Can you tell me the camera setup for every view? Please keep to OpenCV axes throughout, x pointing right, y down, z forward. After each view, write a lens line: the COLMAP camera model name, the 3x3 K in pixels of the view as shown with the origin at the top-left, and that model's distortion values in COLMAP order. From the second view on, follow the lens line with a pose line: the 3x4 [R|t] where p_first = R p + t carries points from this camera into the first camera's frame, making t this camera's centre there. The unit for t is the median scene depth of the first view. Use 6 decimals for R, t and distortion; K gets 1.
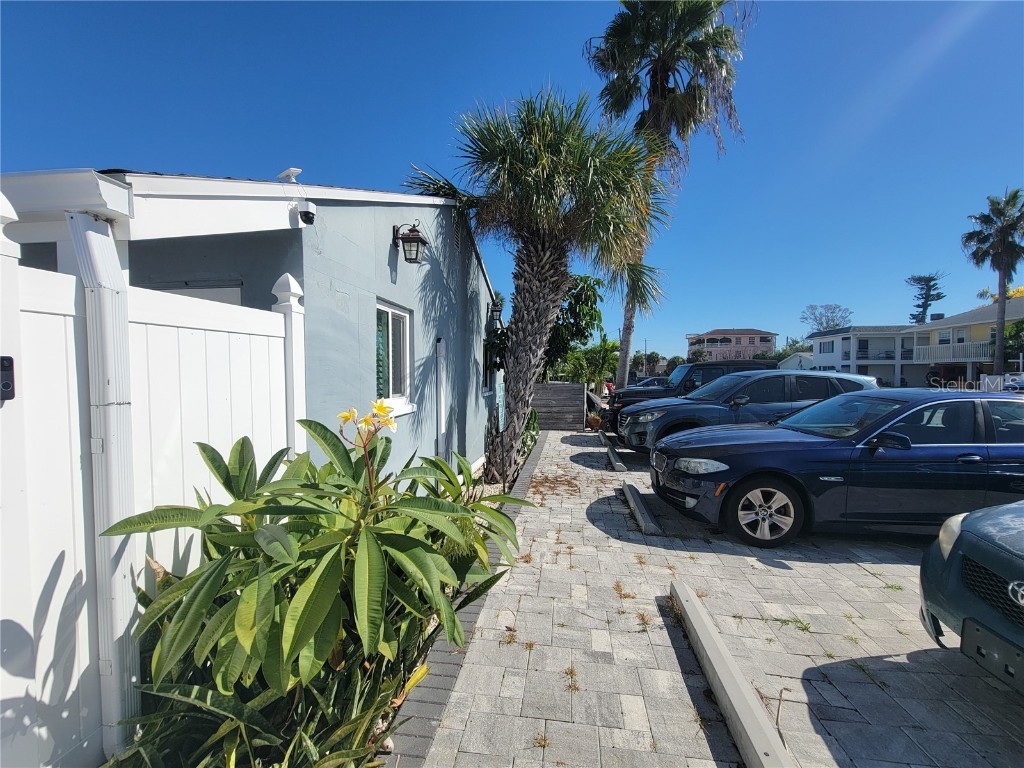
lens RADIAL K [[464.5, 0, 511.3], [0, 464.5, 387.6], [0, 0, 1]] dist [-0.003321, 0.000255]
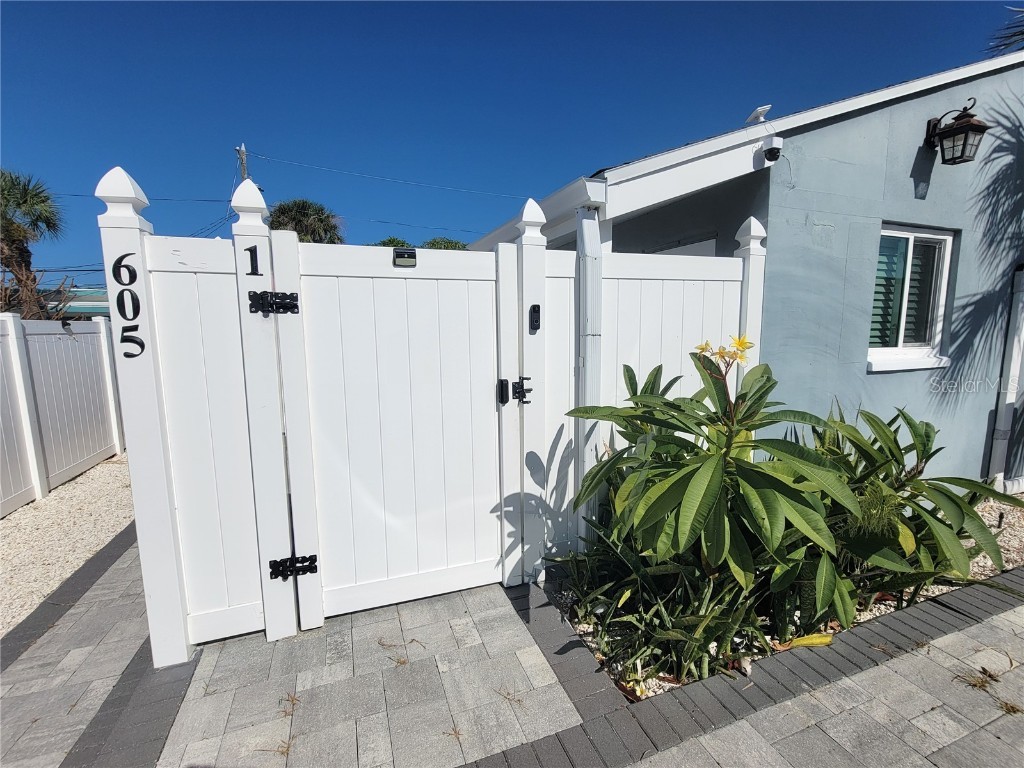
lens RADIAL K [[464.5, 0, 515.5], [0, 464.5, 385.1], [0, 0, 1]] dist [-0.003321, 0.000255]
pose [[0.472388, 0.113375, -0.874068, 0.222466], [-0.022689, 0.992928, 0.116531, 0.016070], [0.881099, -0.035216, 0.471619, 0.045081]]
